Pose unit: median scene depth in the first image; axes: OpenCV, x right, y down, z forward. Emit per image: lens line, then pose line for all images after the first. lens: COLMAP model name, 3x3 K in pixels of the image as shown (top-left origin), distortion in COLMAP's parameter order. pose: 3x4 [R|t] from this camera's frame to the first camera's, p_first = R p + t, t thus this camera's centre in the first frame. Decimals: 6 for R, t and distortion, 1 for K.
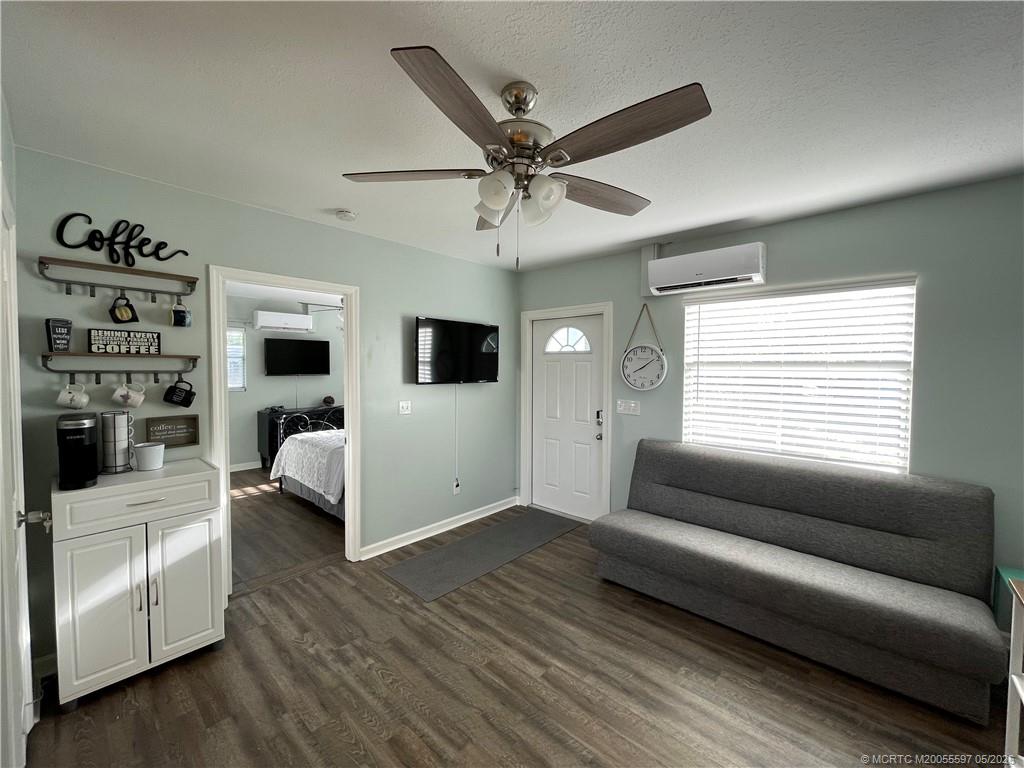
lens RADIAL K [[414.3, 0, 511.3], [0, 414.3, 380.9], [0, 0, 1]] dist [-0.001910, 0.000134]
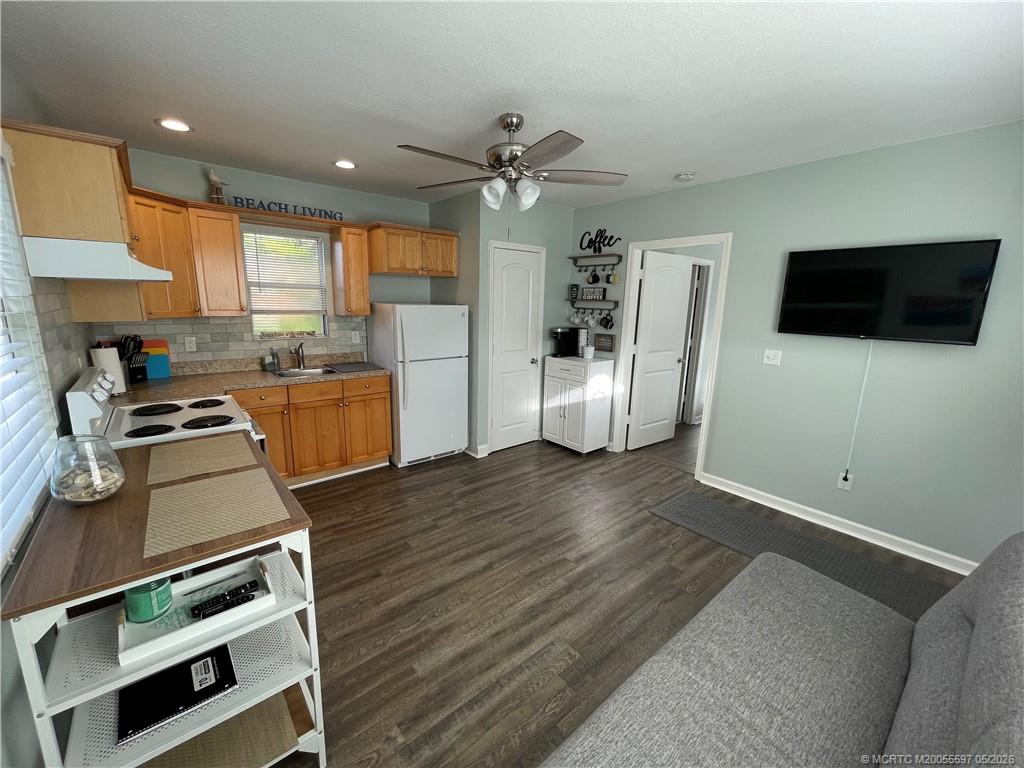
lens RADIAL K [[414.3, 0, 512.6], [0, 414.3, 386.4], [0, 0, 1]] dist [-0.001910, 0.000134]
pose [[-0.129609, 0.185713, -0.974019, 1.100228], [-0.064275, 0.978665, 0.195152, -0.020501], [0.989480, 0.087898, -0.114907, 0.855908]]
